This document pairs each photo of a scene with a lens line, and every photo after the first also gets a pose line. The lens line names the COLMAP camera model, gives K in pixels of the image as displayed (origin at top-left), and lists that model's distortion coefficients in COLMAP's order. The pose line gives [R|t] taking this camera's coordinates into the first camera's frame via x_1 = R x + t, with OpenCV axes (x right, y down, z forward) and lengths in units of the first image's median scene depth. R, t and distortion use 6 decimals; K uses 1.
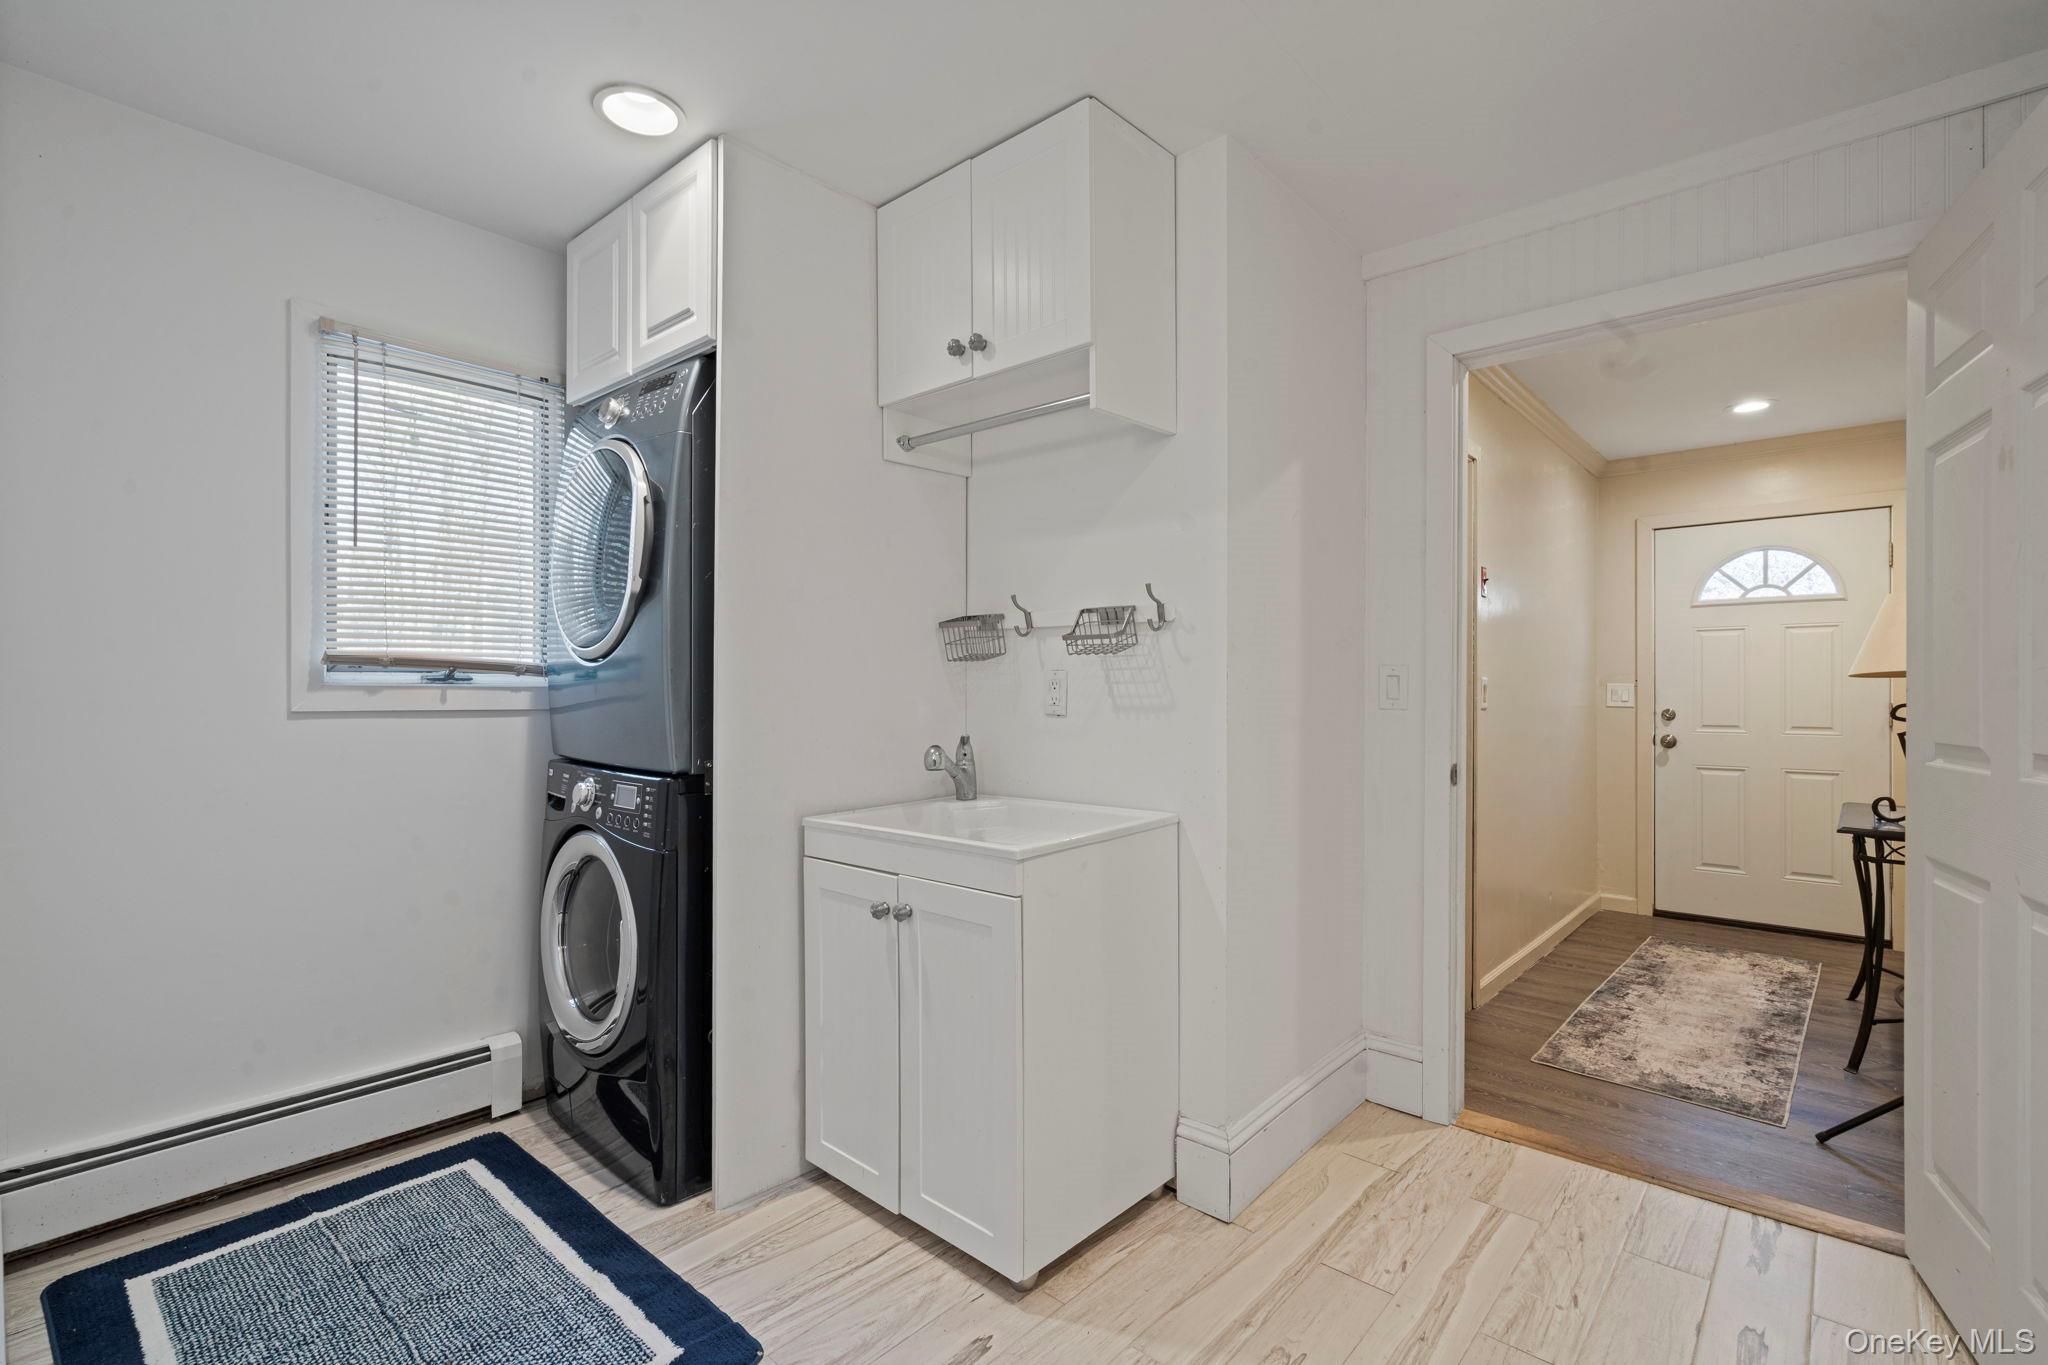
lens RADIAL K [[936.7, 0, 1032.5], [0, 936.7, 685.7], [0, 0, 1]] dist [-0.002942, 0.001698]
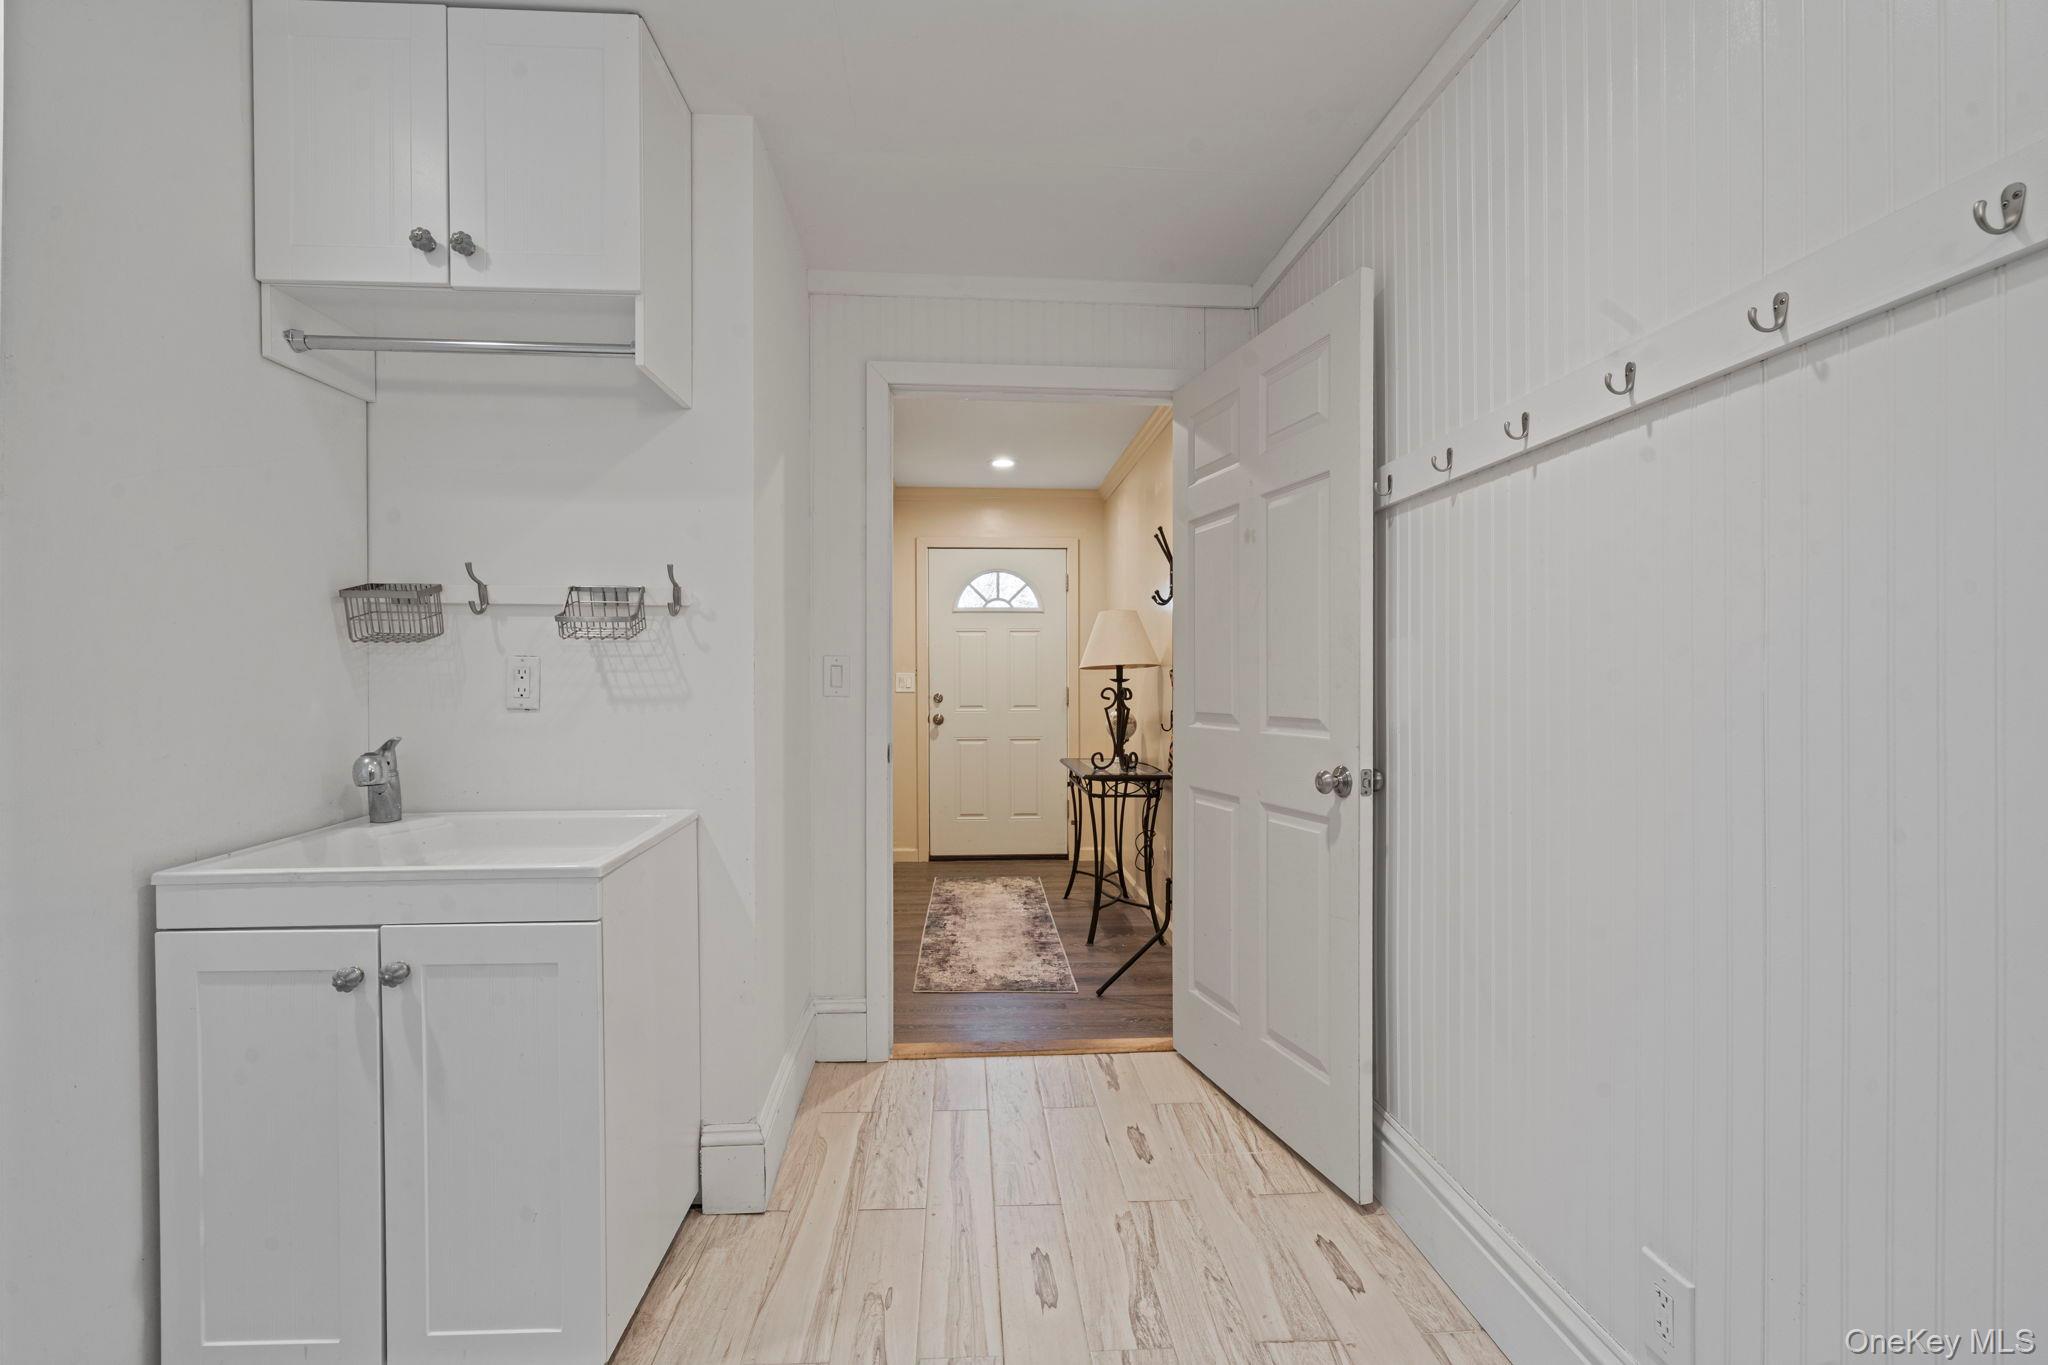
lens RADIAL K [[936.7, 0, 1027.8], [0, 936.7, 680.3], [0, 0, 1]] dist [-0.002942, 0.001698]
pose [[0.700275, -0.003338, 0.713865, -0.268076], [-0.001386, 0.999981, 0.006035, -0.000688], [-0.713872, -0.005216, 0.700257, 0.089943]]
